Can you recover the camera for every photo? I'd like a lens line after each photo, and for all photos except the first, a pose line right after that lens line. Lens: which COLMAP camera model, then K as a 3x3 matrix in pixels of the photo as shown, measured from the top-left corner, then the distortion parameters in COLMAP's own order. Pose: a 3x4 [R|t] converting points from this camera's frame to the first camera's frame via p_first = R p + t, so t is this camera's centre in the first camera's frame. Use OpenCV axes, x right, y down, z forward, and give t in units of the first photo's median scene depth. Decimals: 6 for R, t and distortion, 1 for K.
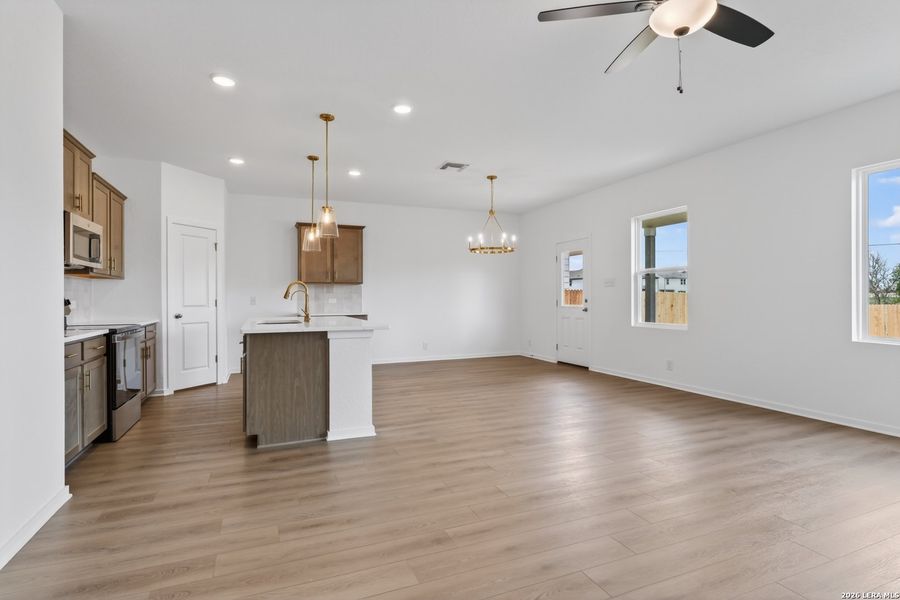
lens RADIAL K [[457.6, 0, 454.8], [0, 457.6, 297.2], [0, 0, 1]] dist [0.018028, 0.000447]
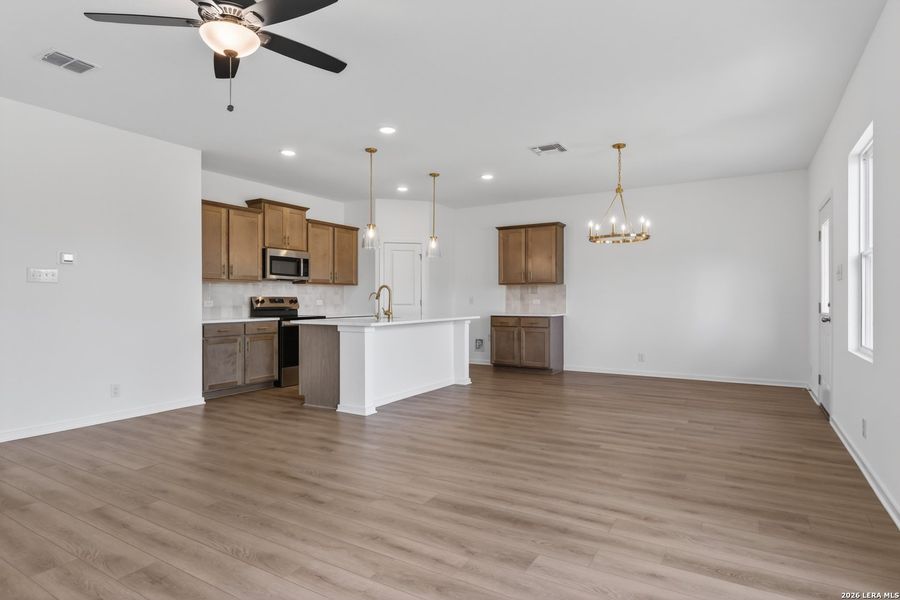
lens RADIAL K [[498.0, 0, 453.3], [0, 498.0, 304.1], [0, 0, 1]] dist [-0.002023, 0.000137]
pose [[0.593477, 0.011648, -0.804767, 0.602418], [-0.001378, 0.999909, 0.013456, -0.001153], [0.804850, -0.006876, 0.593438, 0.262107]]
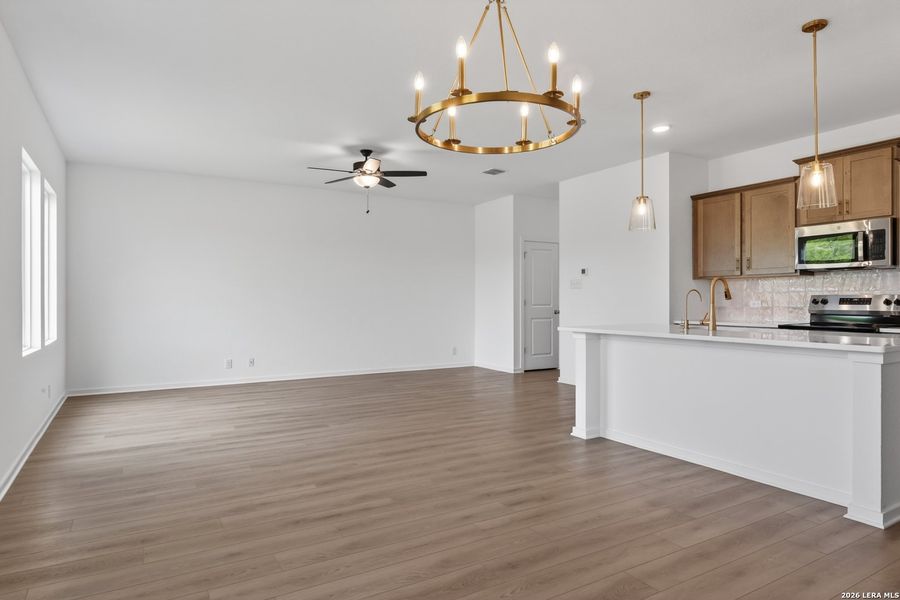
lens RADIAL K [[557.7, 0, 453.2], [0, 557.7, 301.1], [0, 0, 1]] dist [-0.005960, 0.003888]
pose [[-0.991594, 0.008123, -0.129131, 0.149098], [0.008004, 0.999967, 0.001439, 0.001796], [0.129139, 0.000394, -0.991626, 1.340859]]
